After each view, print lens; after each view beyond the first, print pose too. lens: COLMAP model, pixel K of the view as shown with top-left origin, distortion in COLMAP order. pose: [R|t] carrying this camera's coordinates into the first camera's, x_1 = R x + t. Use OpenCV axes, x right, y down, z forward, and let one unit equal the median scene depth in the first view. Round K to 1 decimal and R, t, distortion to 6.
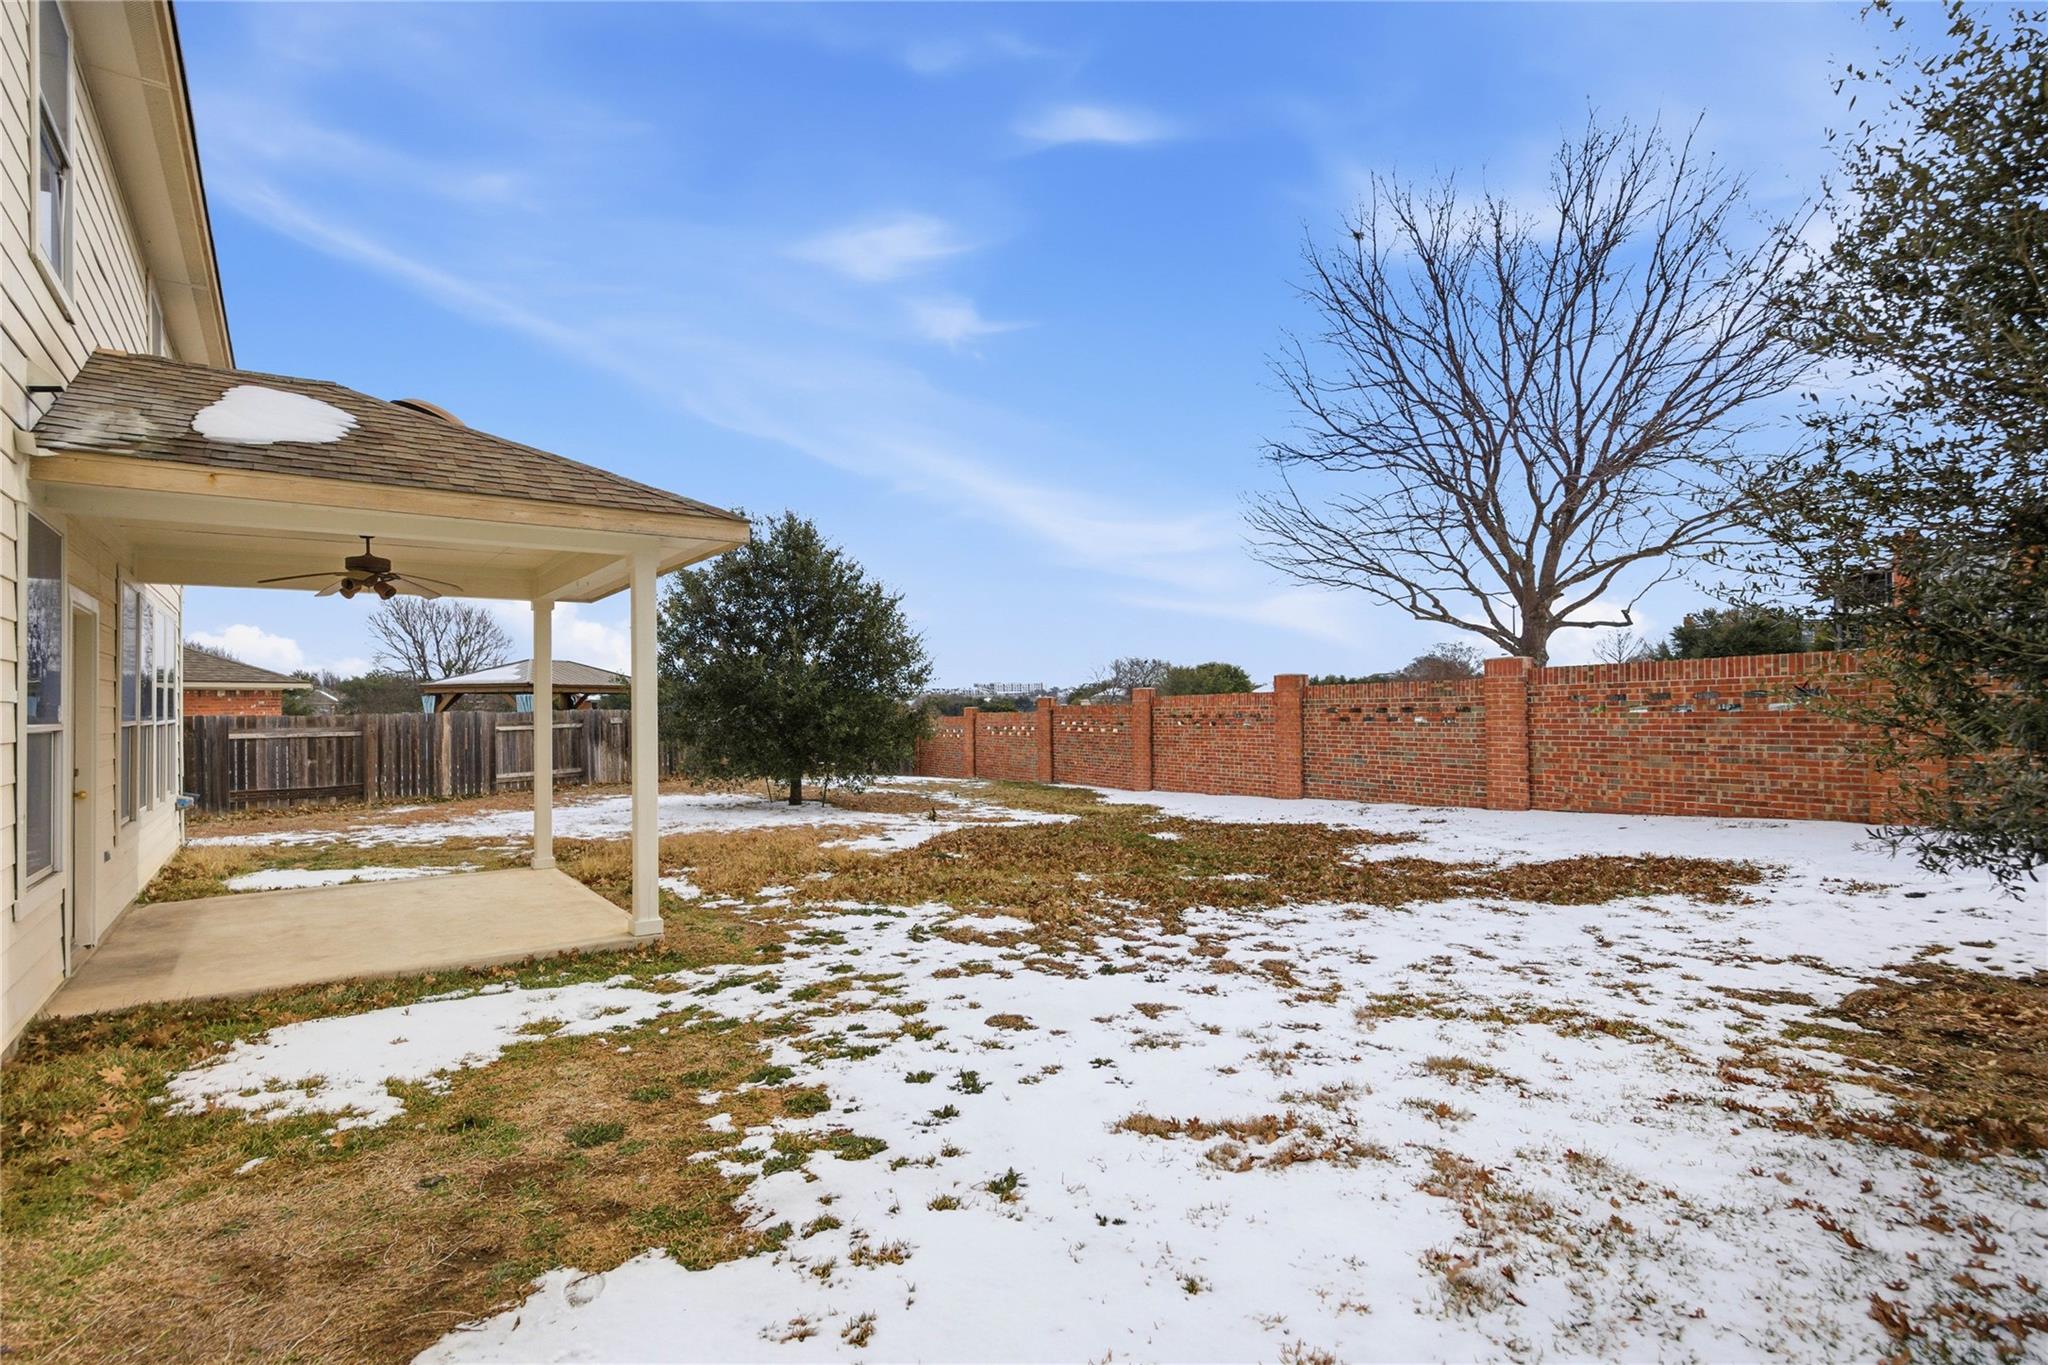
lens RADIAL K [[1002.7, 0, 1021.7], [0, 1002.7, 692.6], [0, 0, 1]] dist [0.004080, -0.000343]
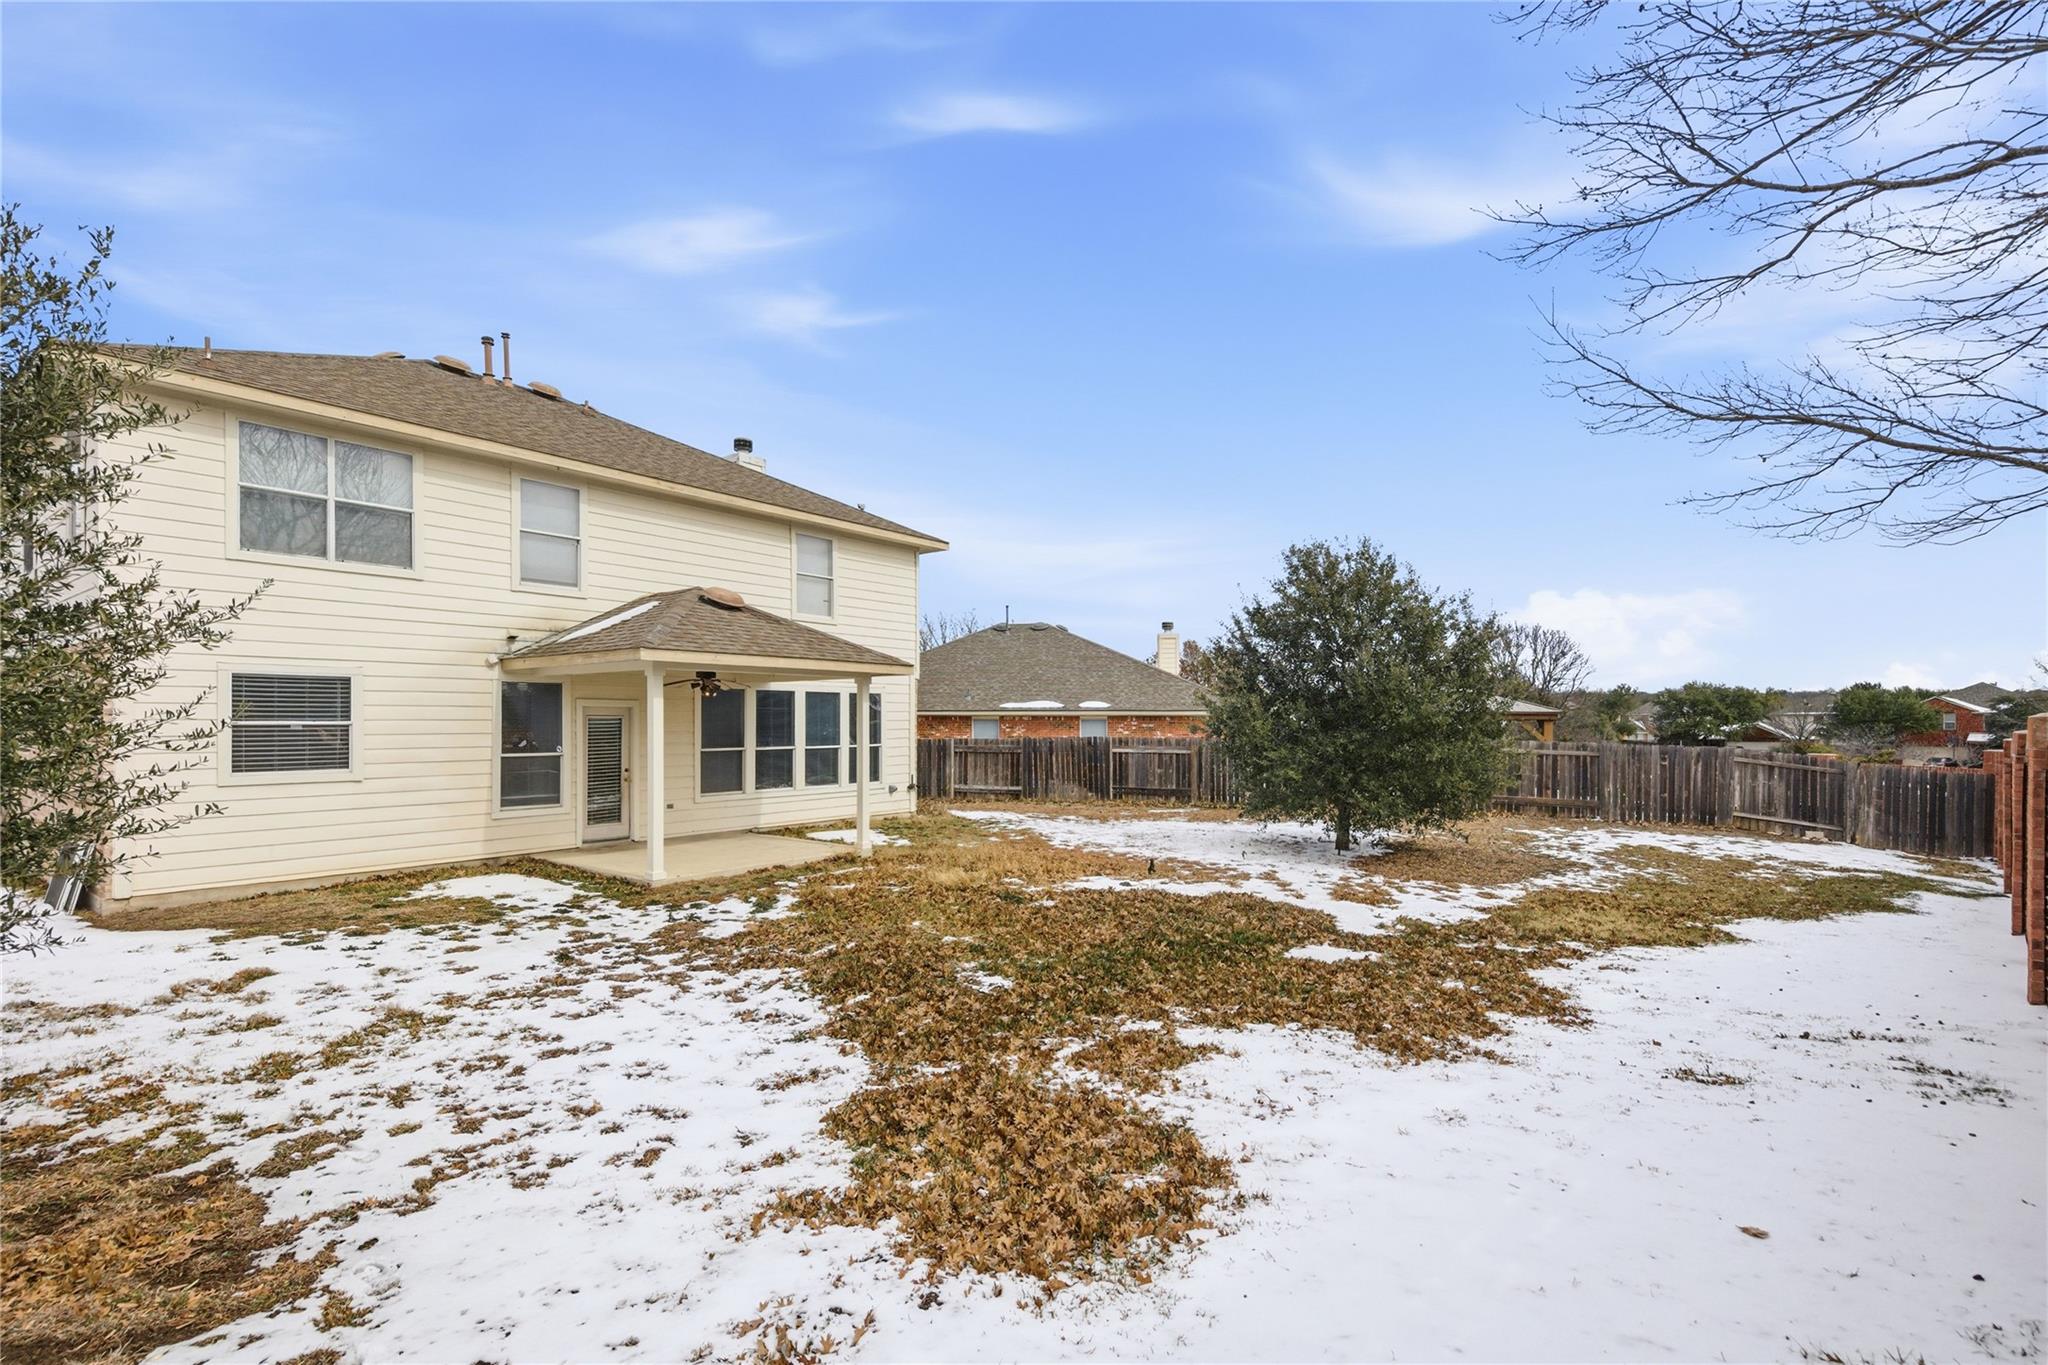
lens RADIAL K [[910.5, 0, 1022.5], [0, 910.5, 698.0], [0, 0, 1]] dist [0.003715, -0.002044]
pose [[0.279900, -0.011529, -0.959960, 1.878447], [0.009618, 0.999911, -0.009205, -0.104368], [0.959981, -0.006656, 0.279986, 1.524262]]
